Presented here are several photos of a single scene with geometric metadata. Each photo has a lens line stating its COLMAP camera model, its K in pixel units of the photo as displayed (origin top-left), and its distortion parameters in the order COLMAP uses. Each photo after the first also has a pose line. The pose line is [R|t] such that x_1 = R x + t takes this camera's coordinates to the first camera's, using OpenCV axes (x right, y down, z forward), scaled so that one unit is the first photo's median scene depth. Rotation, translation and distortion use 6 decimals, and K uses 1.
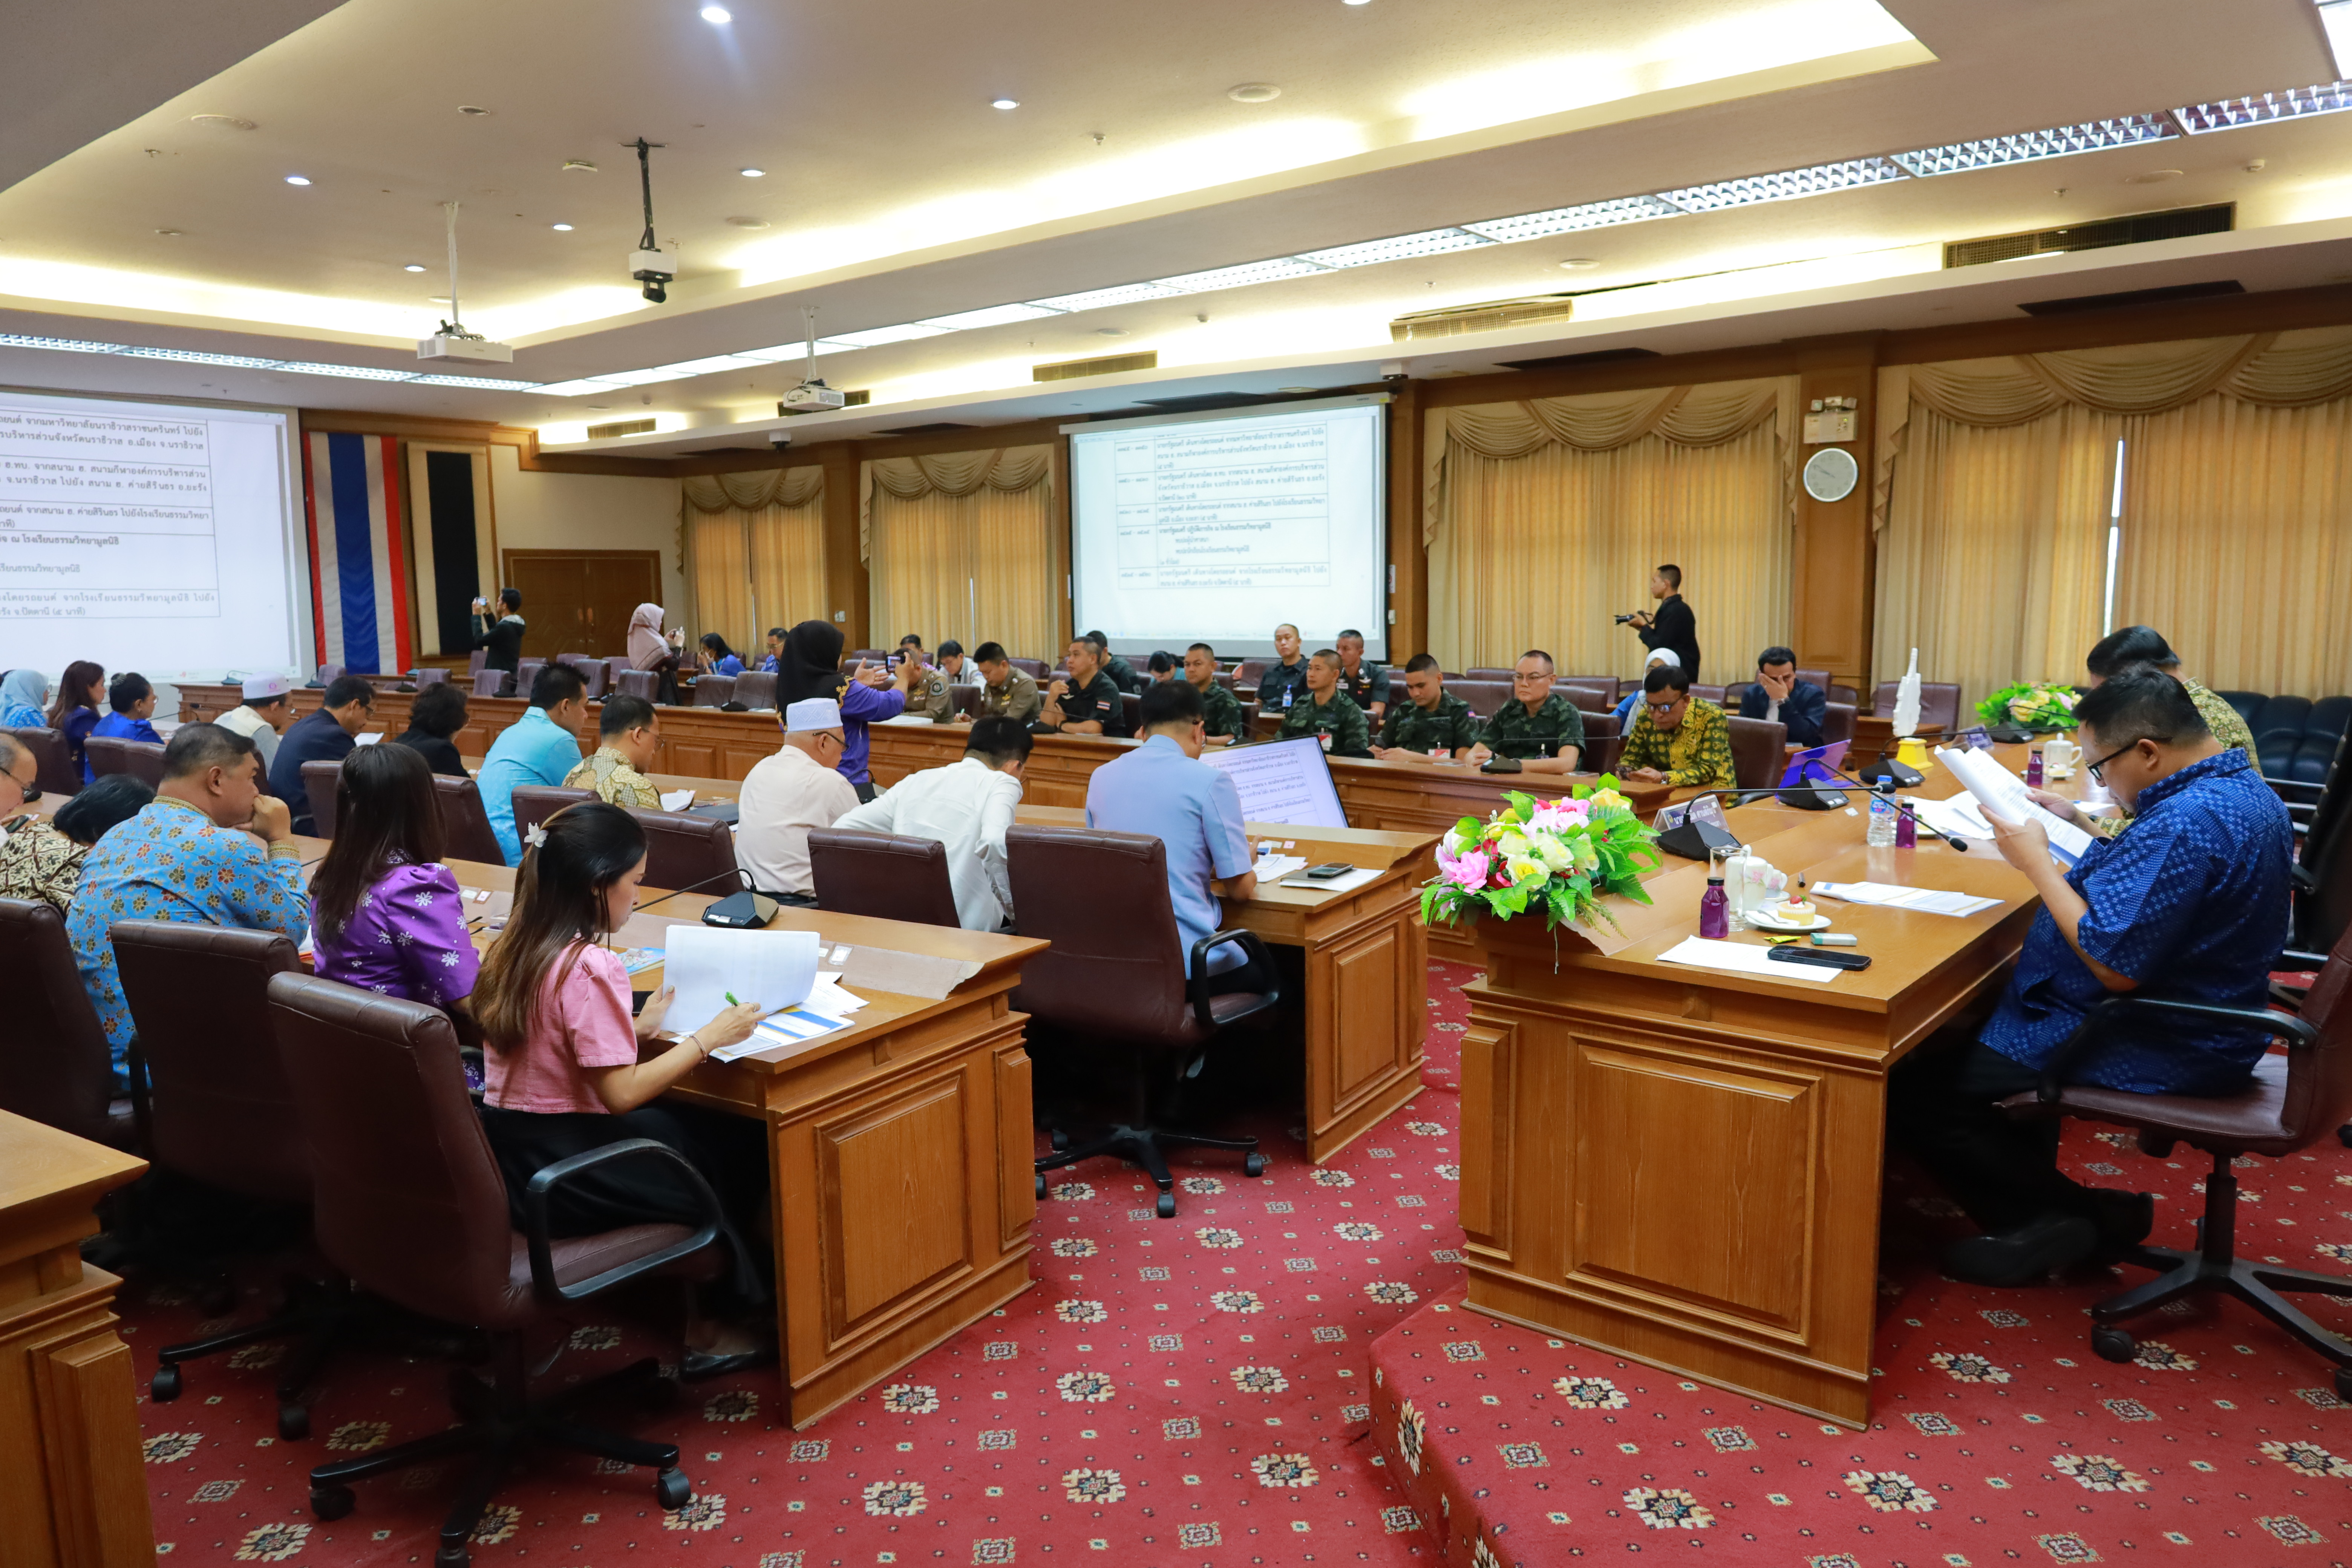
lens RADIAL K [[1592.7, 0, 1176.0], [0, 1592.7, 784.0], [0, 0, 1]] dist [-0.010263, -0.005946]
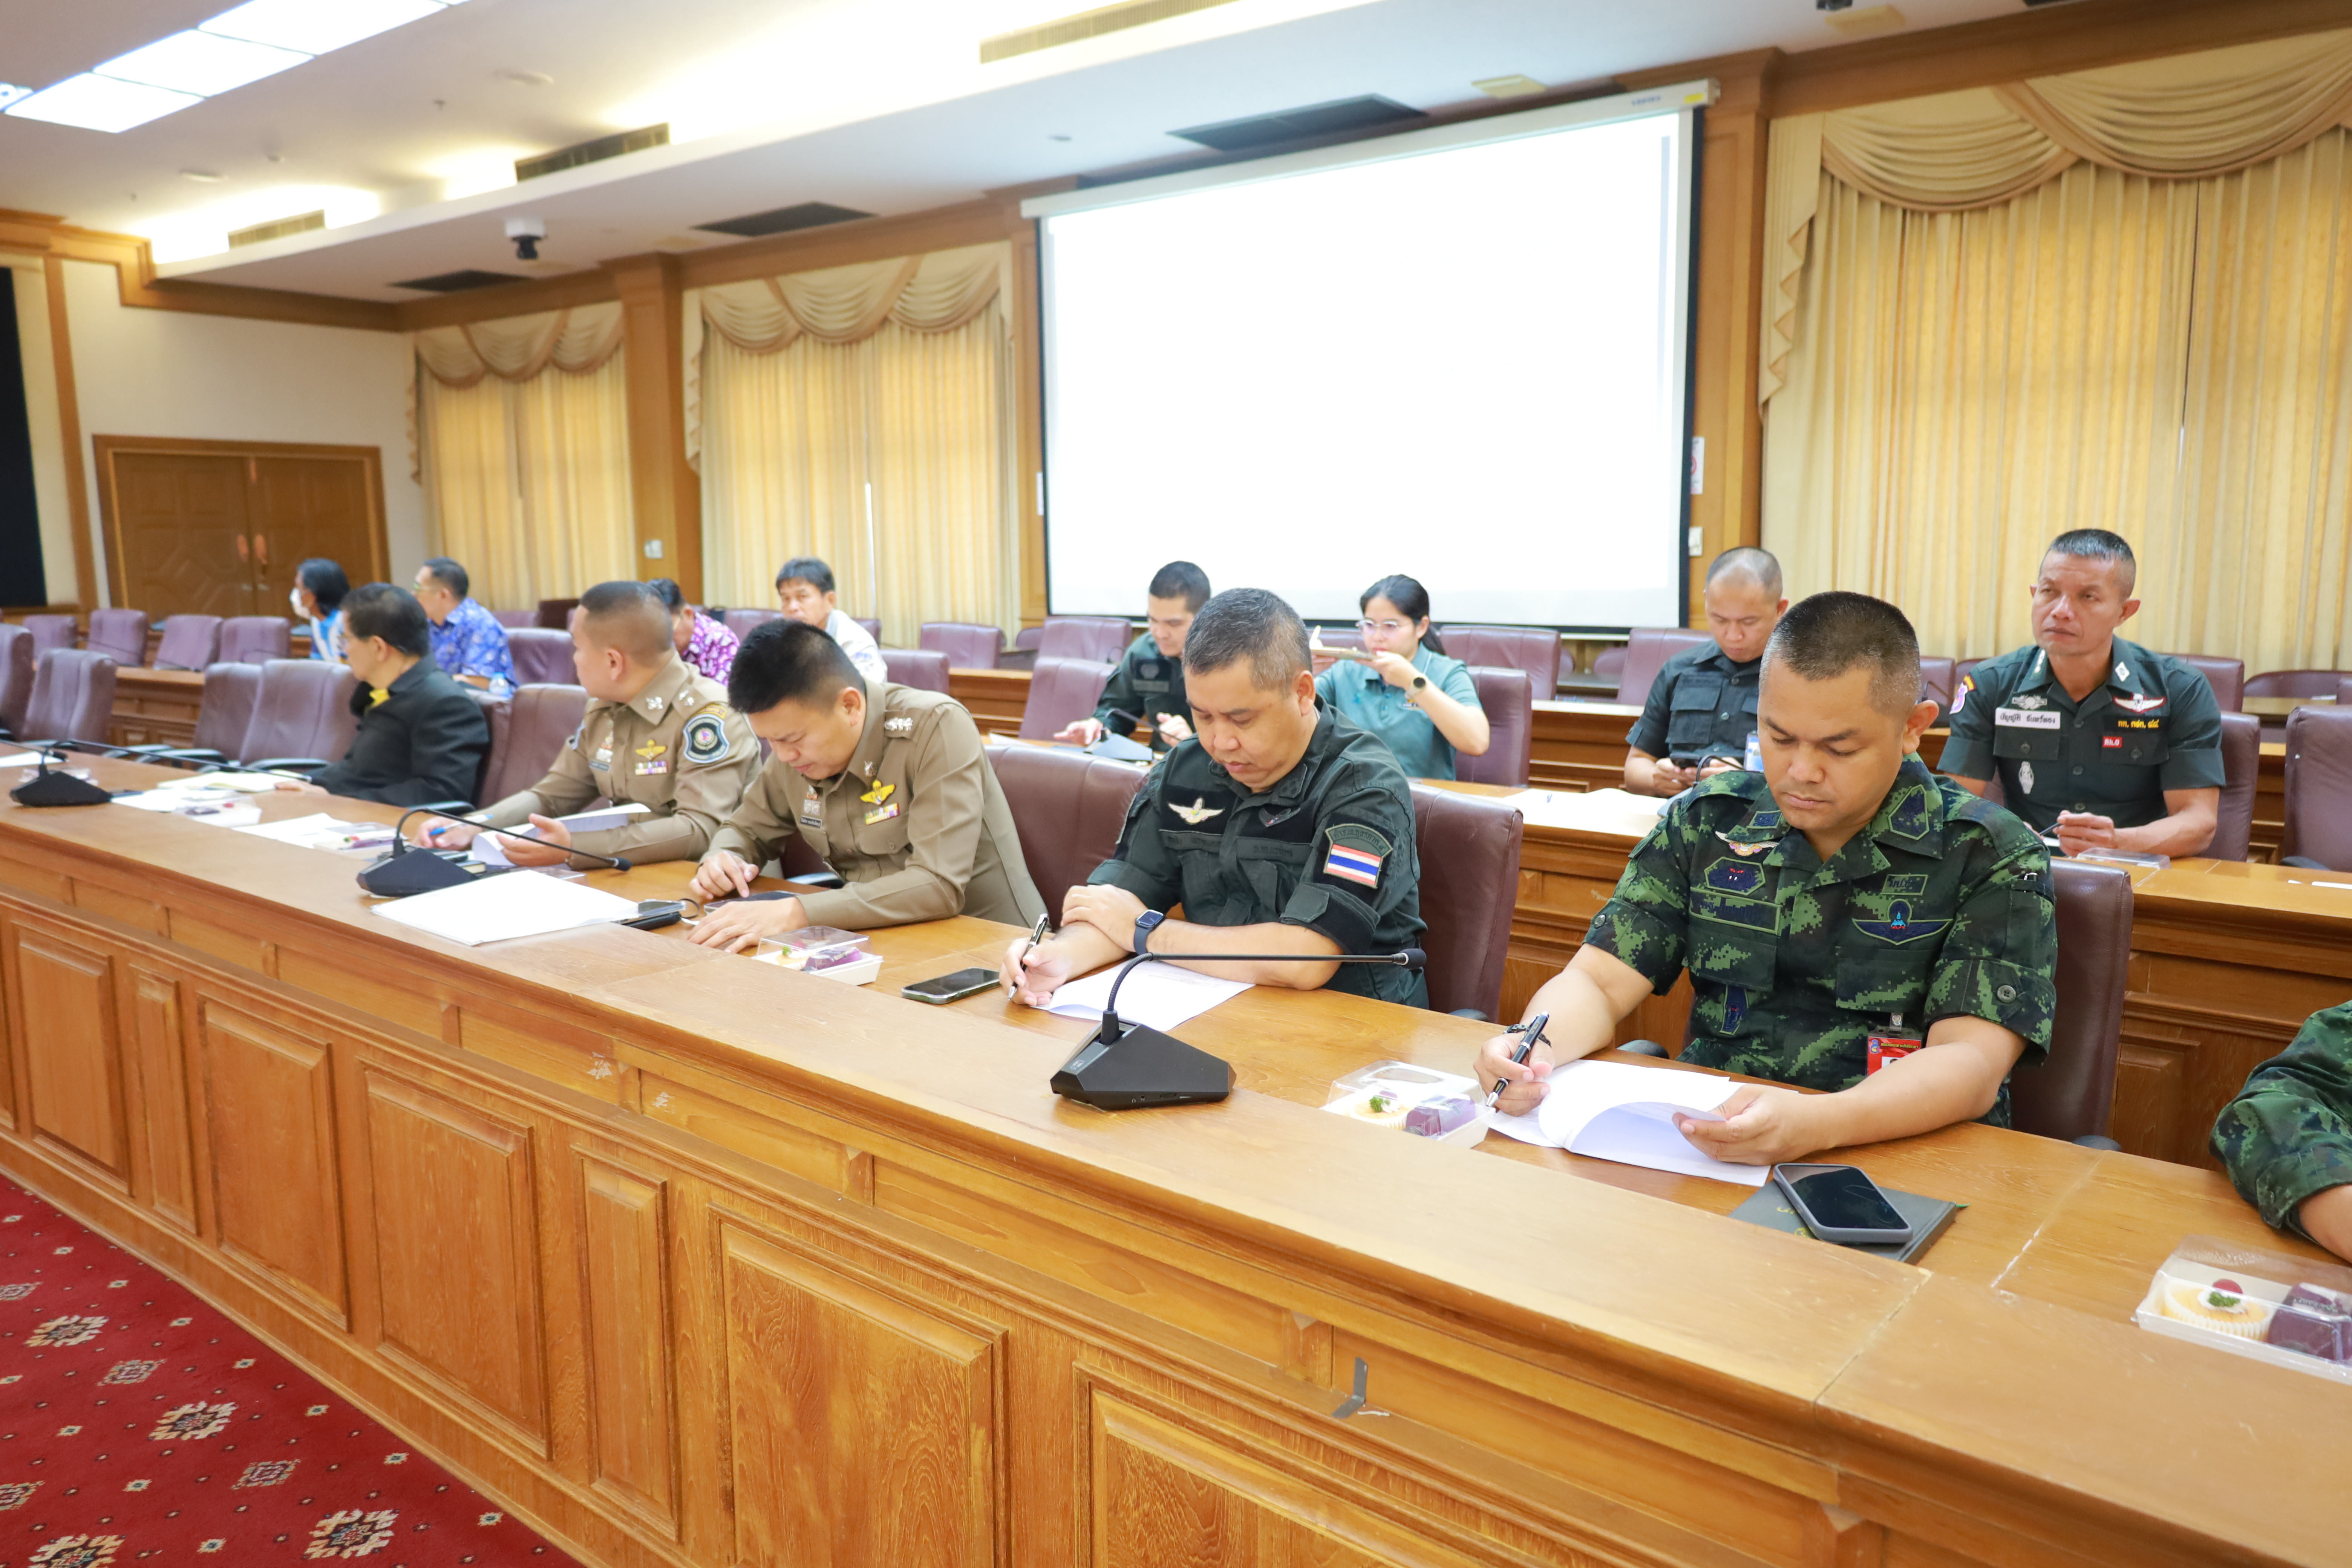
lens RADIAL K [[1649.3, 0, 1176.5], [0, 1649.3, 762.1], [0, 0, 1]] dist [0.063327, -0.048879]
pose [[0.999035, -0.004653, 0.043666, -0.043277], [0.004038, 0.999892, 0.014164, -0.035385], [-0.043727, -0.013974, 0.998946, 0.395503]]
